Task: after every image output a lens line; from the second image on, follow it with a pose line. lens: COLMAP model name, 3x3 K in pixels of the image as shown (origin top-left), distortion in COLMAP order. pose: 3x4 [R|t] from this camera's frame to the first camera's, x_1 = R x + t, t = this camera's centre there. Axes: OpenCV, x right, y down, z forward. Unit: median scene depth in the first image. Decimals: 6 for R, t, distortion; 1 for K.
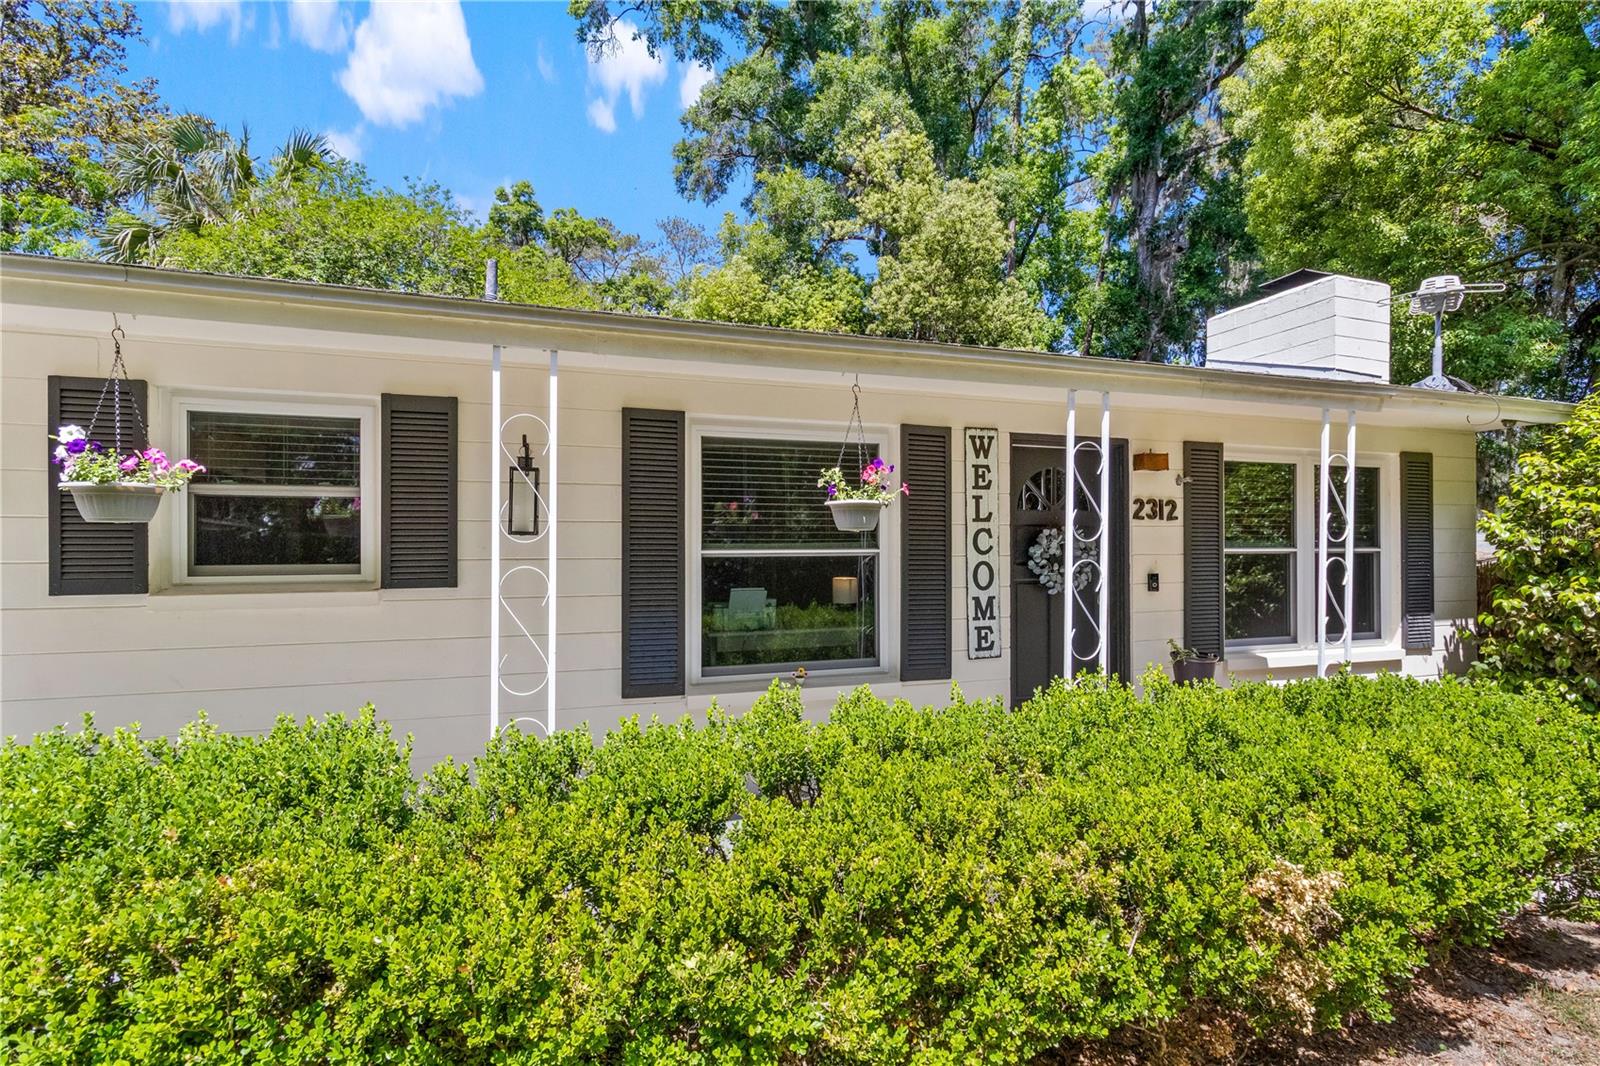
lens RADIAL K [[759.7, 0, 811.2], [0, 759.7, 548.1], [0, 0, 1]] dist [-0.000231, 0.000624]
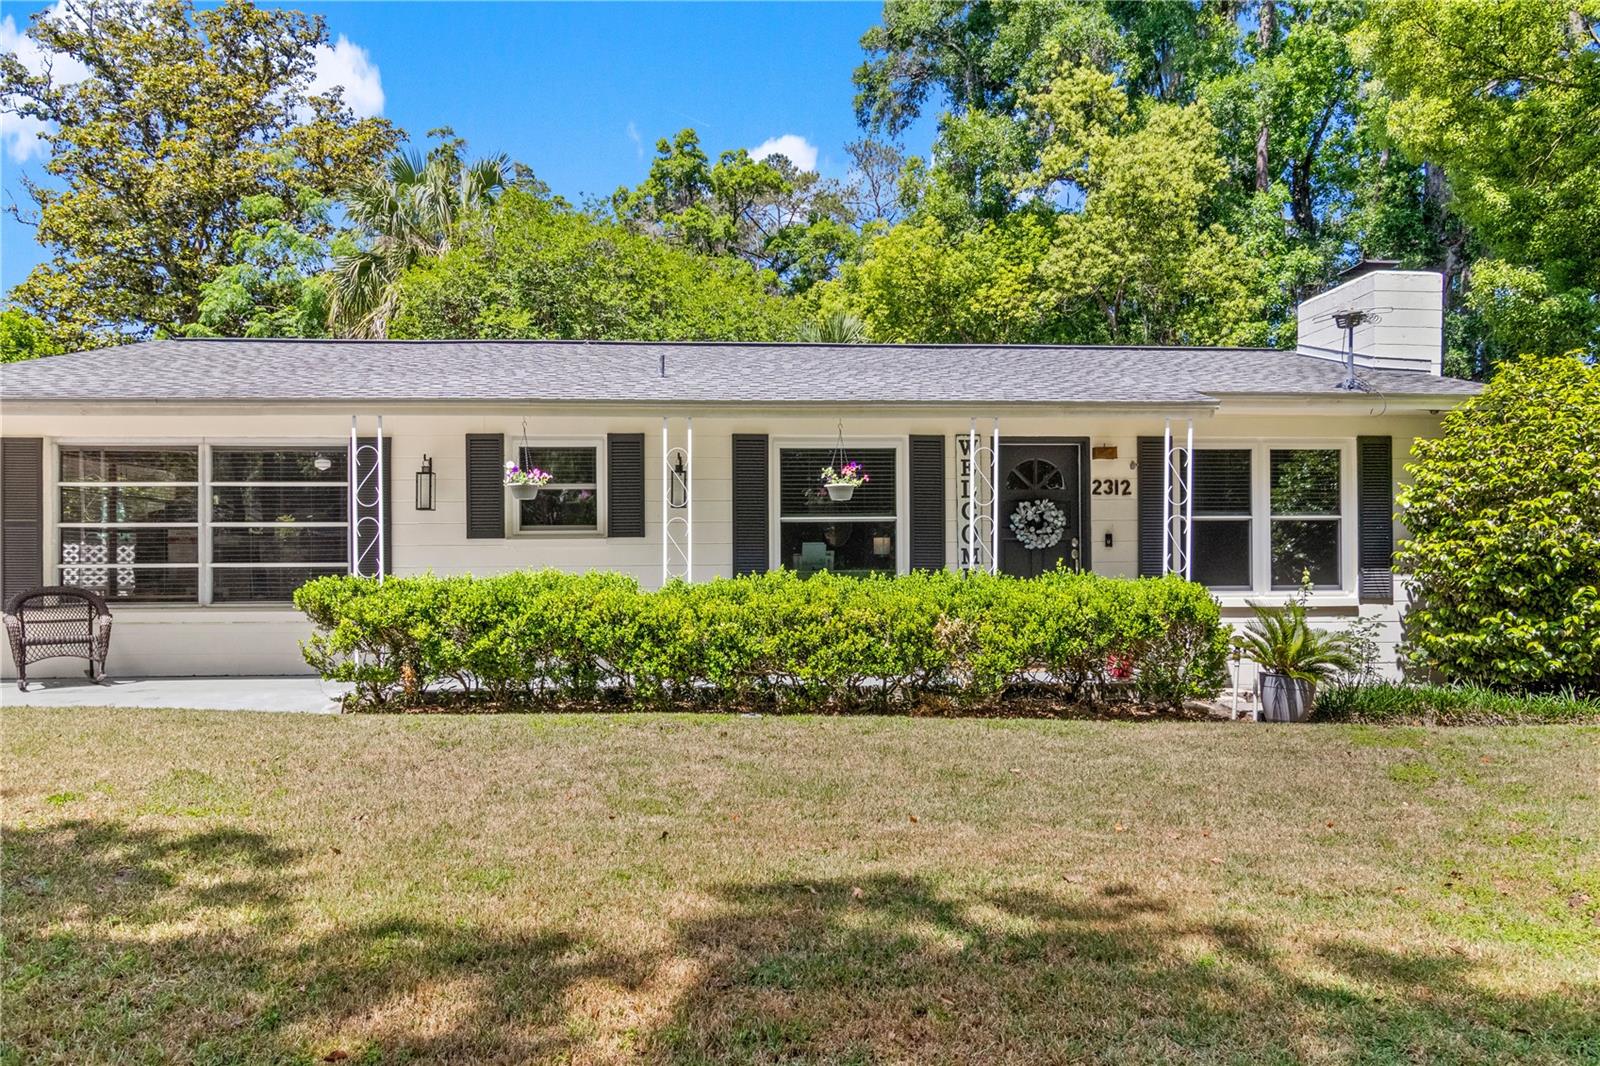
lens RADIAL K [[1052.0, 0, 797.9], [0, 1052.0, 567.4], [0, 0, 1]] dist [0.002756, -0.000600]
pose [[0.966097, -0.002325, -0.258169, 0.397468], [0.004145, 0.999970, 0.006508, 0.079809], [0.258146, -0.007357, 0.966078, -0.988571]]
